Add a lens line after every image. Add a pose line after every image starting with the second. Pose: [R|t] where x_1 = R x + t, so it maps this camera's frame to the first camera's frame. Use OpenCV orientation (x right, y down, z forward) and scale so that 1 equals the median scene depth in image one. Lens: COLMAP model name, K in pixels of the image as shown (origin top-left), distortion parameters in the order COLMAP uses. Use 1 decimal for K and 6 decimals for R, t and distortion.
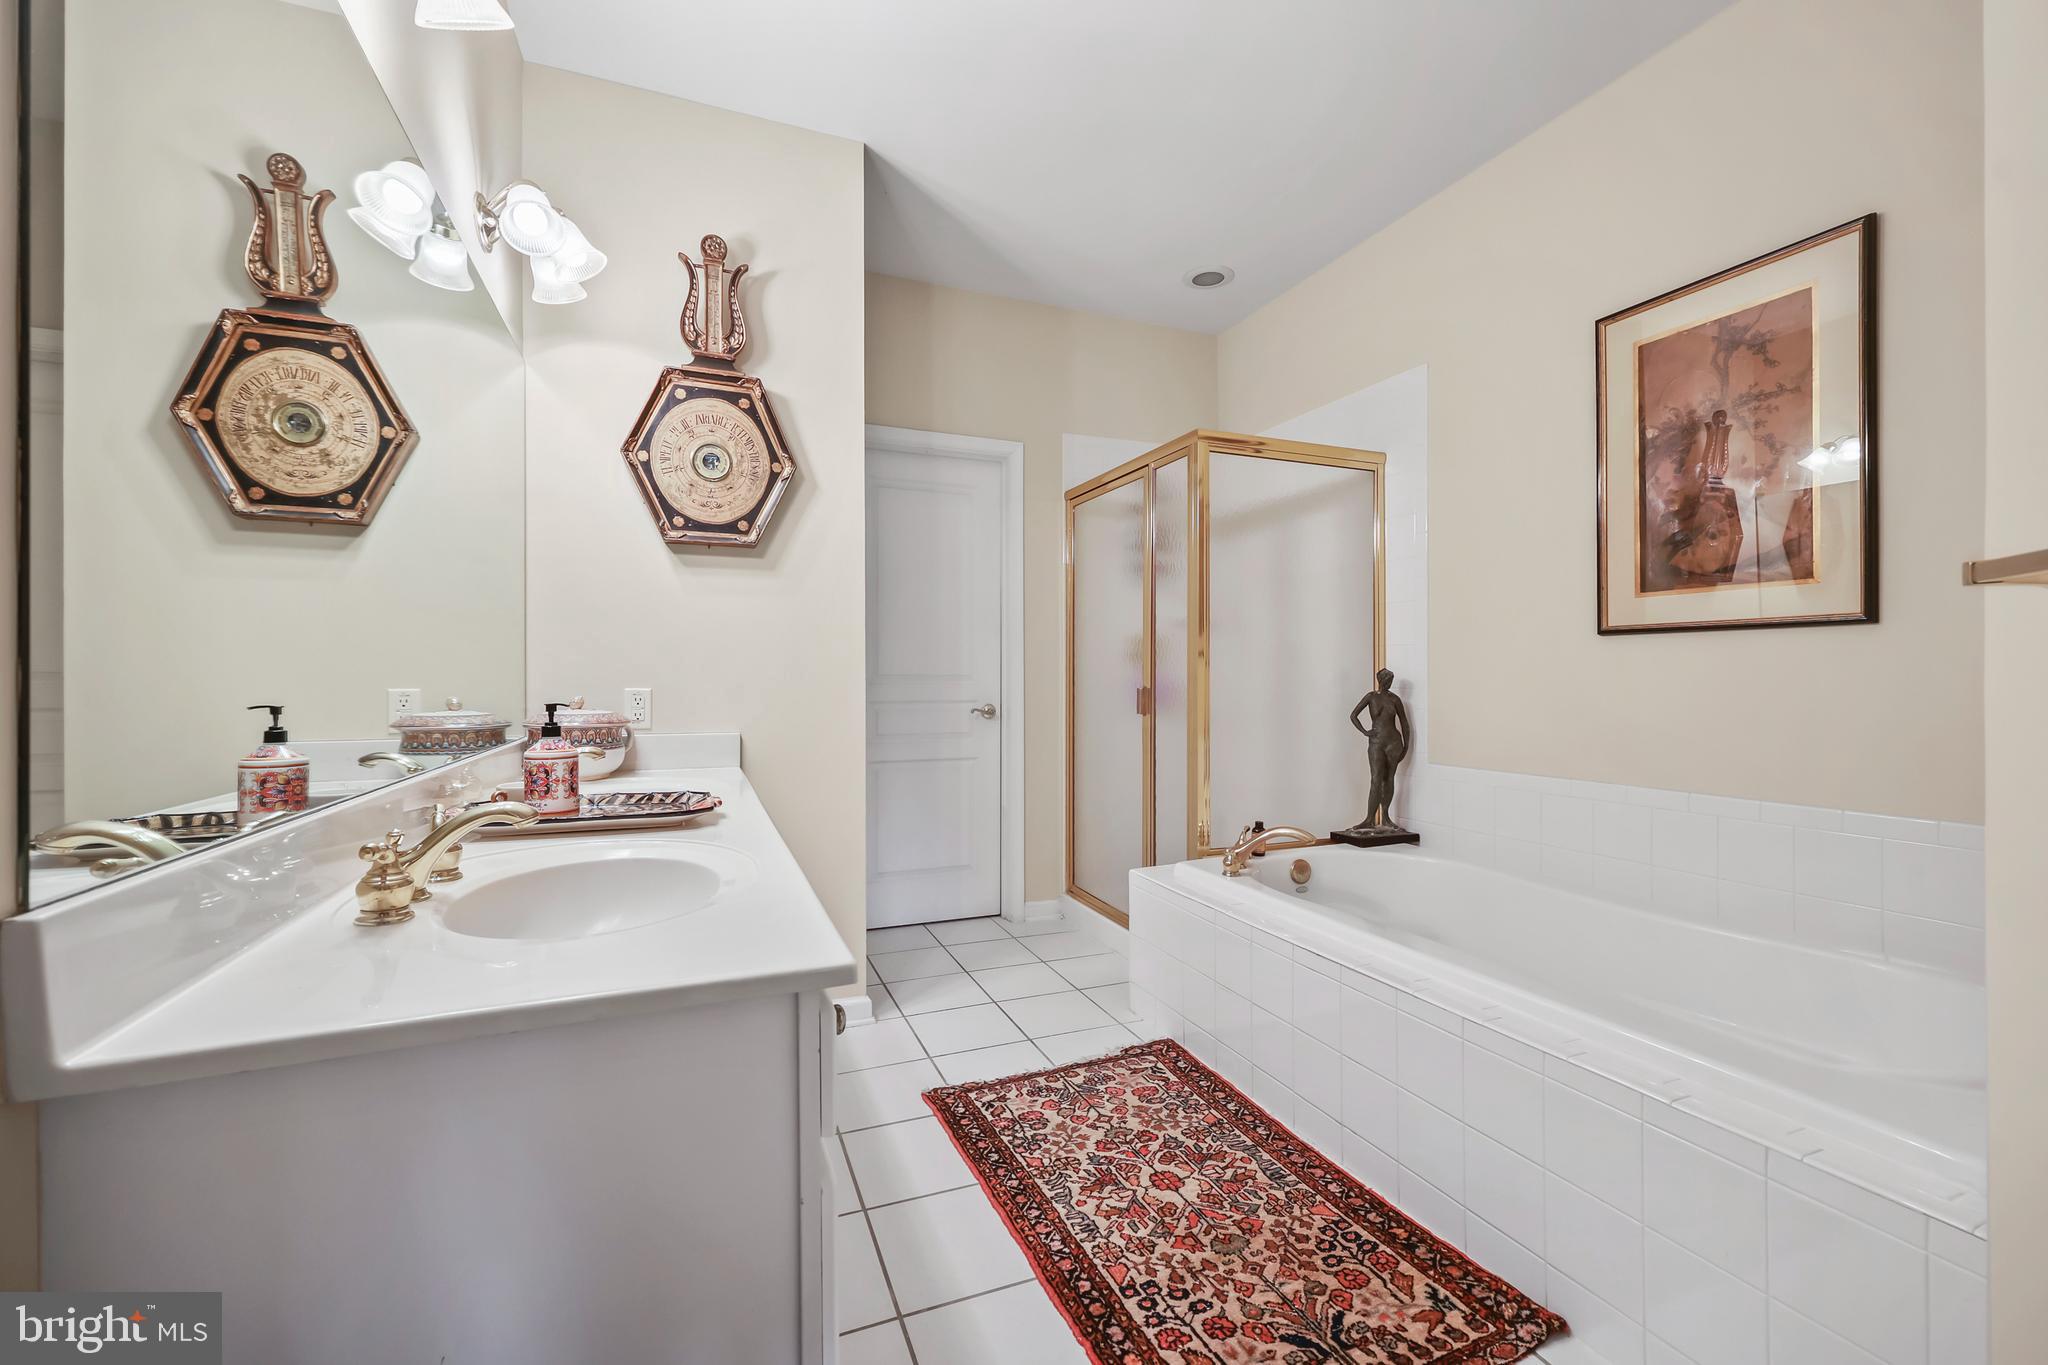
lens RADIAL K [[824.1, 0, 1021.6], [0, 824.1, 680.6], [0, 0, 1]] dist [0.000652, 0.000454]
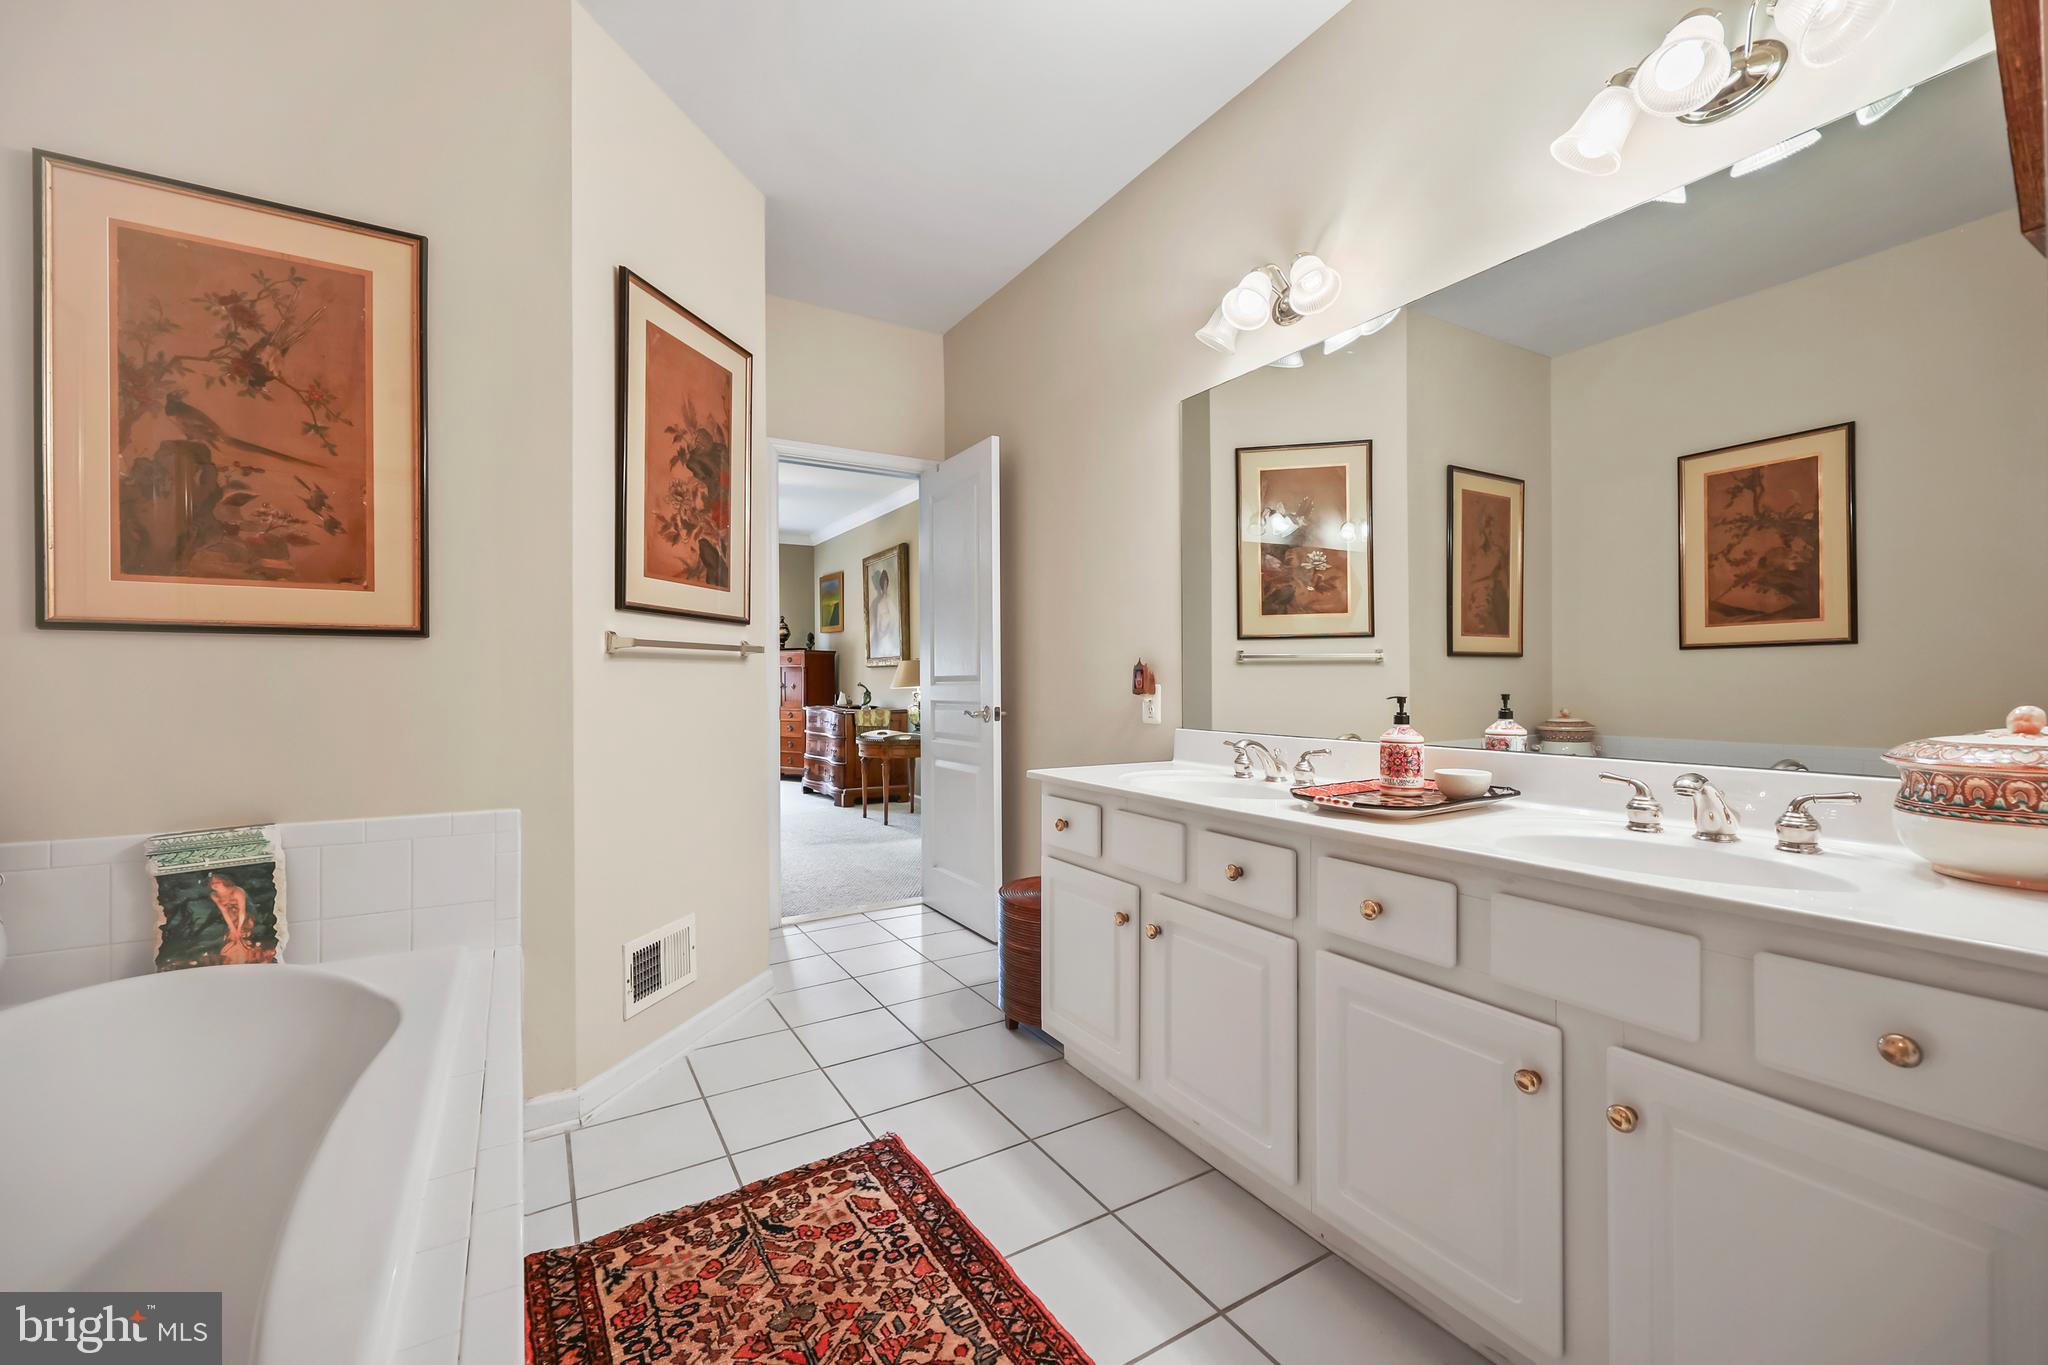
lens RADIAL K [[824.1, 0, 1024.1], [0, 824.1, 678.6], [0, 0, 1]] dist [0.000652, 0.000454]
pose [[-0.986881, 0.004438, -0.161390, 0.154552], [0.004130, 0.999989, 0.002245, -0.002832], [0.161398, 0.001549, -0.986888, 2.009433]]
